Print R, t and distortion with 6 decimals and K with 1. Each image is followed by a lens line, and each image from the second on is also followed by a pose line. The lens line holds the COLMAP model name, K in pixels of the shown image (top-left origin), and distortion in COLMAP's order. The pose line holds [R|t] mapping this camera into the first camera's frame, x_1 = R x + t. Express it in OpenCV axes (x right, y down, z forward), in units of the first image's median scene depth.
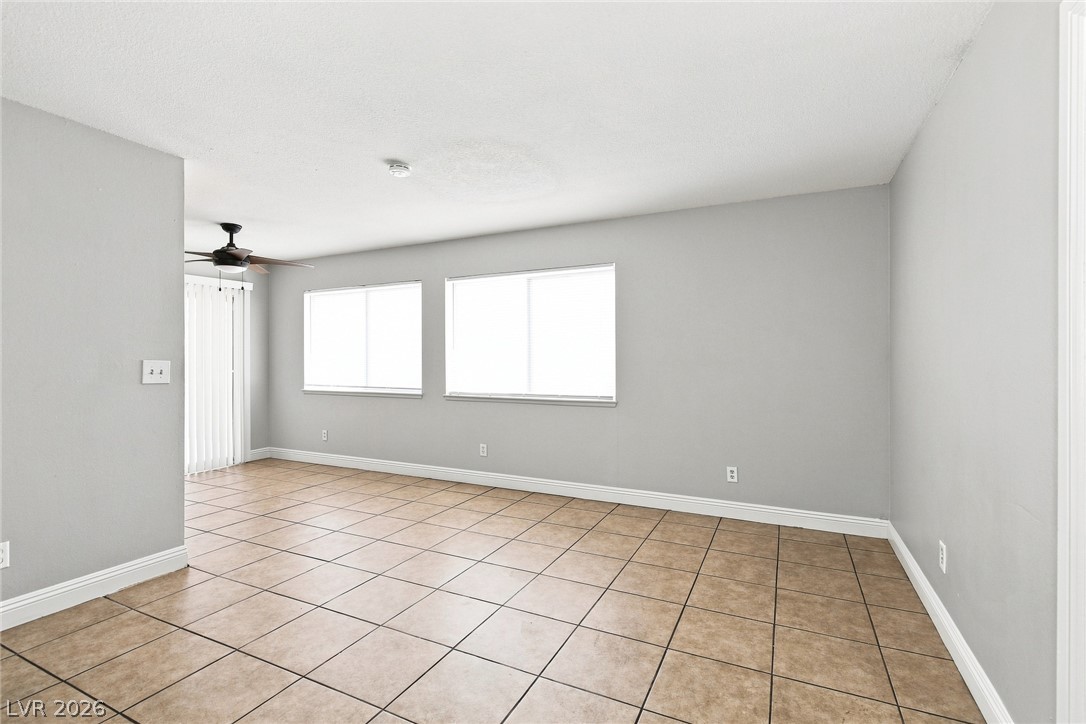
lens RADIAL K [[494.1, 0, 548.8], [0, 494.1, 357.0], [0, 0, 1]] dist [-0.000394, -0.000017]
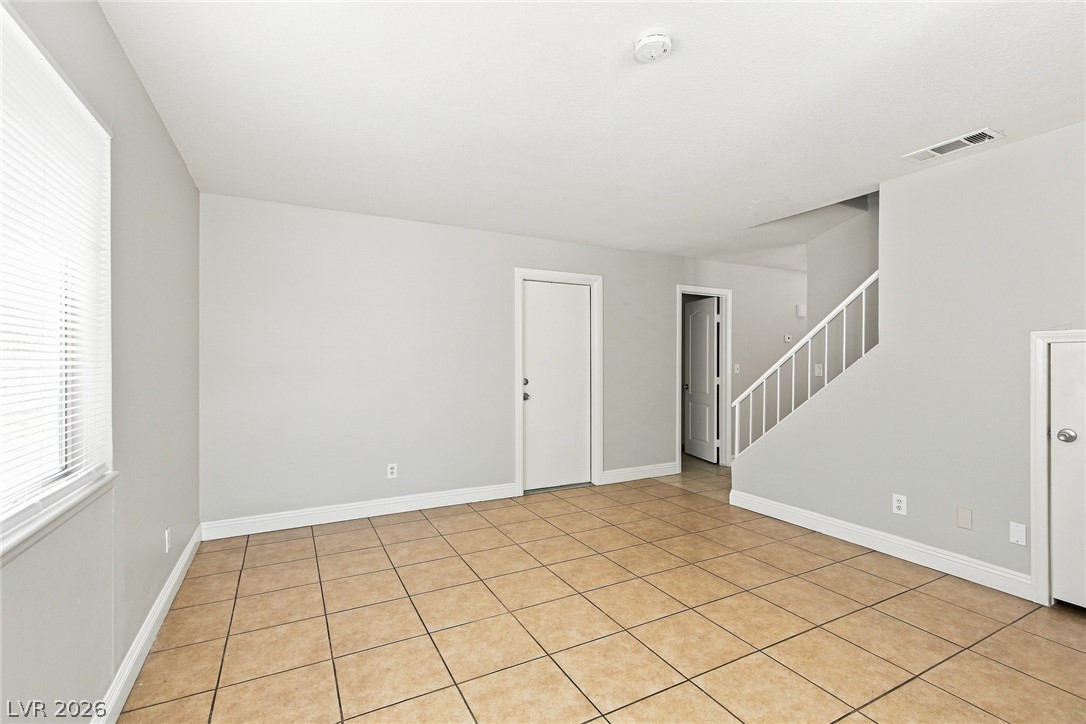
lens RADIAL K [[494.4, 0, 543.0], [0, 494.4, 362.0], [0, 0, 1]] dist [-0.000968, -0.000199]
pose [[-0.800537, -0.000980, 0.599282, -0.627435], [0.000398, 0.999998, 0.002167, -0.004948], [-0.599283, 0.001974, -0.800535, 1.772142]]
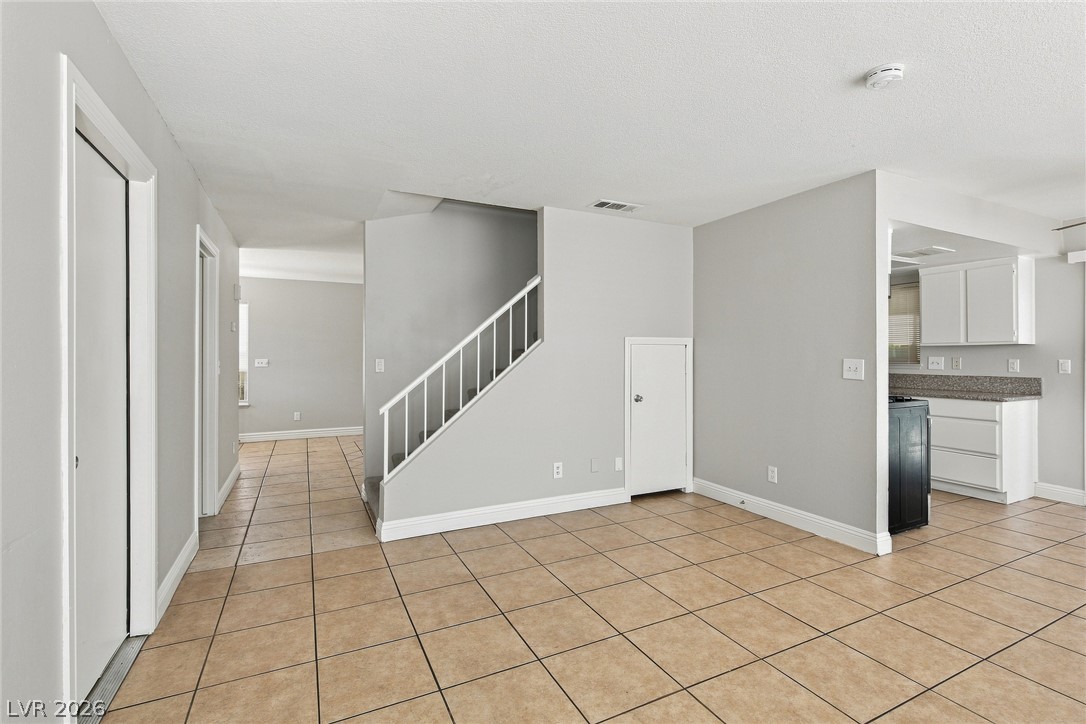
lens RADIAL K [[494.1, 0, 548.8], [0, 494.1, 357.0], [0, 0, 1]] dist [-0.000394, -0.000017]
pose [[-0.614679, 0.002963, -0.788772, 0.576830], [0.003495, 0.999993, 0.001032, -0.001693], [0.788770, -0.002123, -0.614685, 1.203855]]
